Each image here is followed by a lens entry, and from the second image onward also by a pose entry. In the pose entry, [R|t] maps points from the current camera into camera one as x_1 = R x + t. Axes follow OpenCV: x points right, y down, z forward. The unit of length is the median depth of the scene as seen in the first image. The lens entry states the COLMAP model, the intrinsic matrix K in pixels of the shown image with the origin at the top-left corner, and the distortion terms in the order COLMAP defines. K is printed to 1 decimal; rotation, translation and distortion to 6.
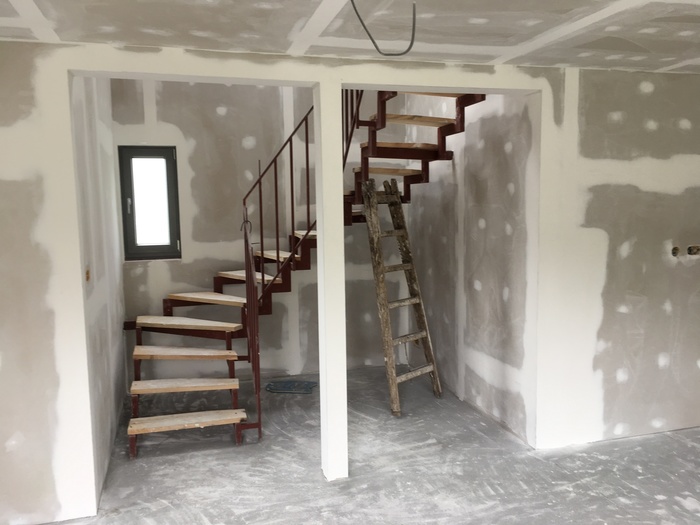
lens RADIAL K [[579.0, 0, 350.0], [0, 579.0, 262.5], [0, 0, 1]] dist [0.084622, -0.113387]
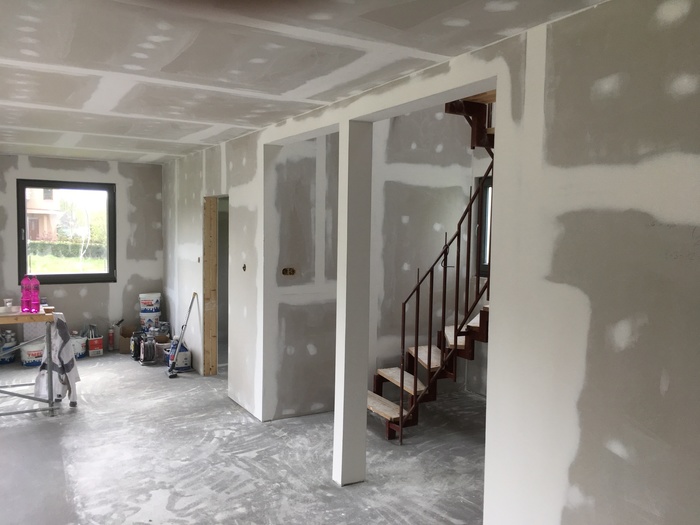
lens RADIAL K [[579.0, 0, 350.0], [0, 579.0, 262.5], [0, 0, 1]] dist [0.084622, -0.113387]
pose [[0.262762, 0.081398, -0.961421, 0.924481], [-0.114462, 0.992028, 0.052706, -0.087557], [0.958047, 0.096197, 0.269985, 0.640011]]
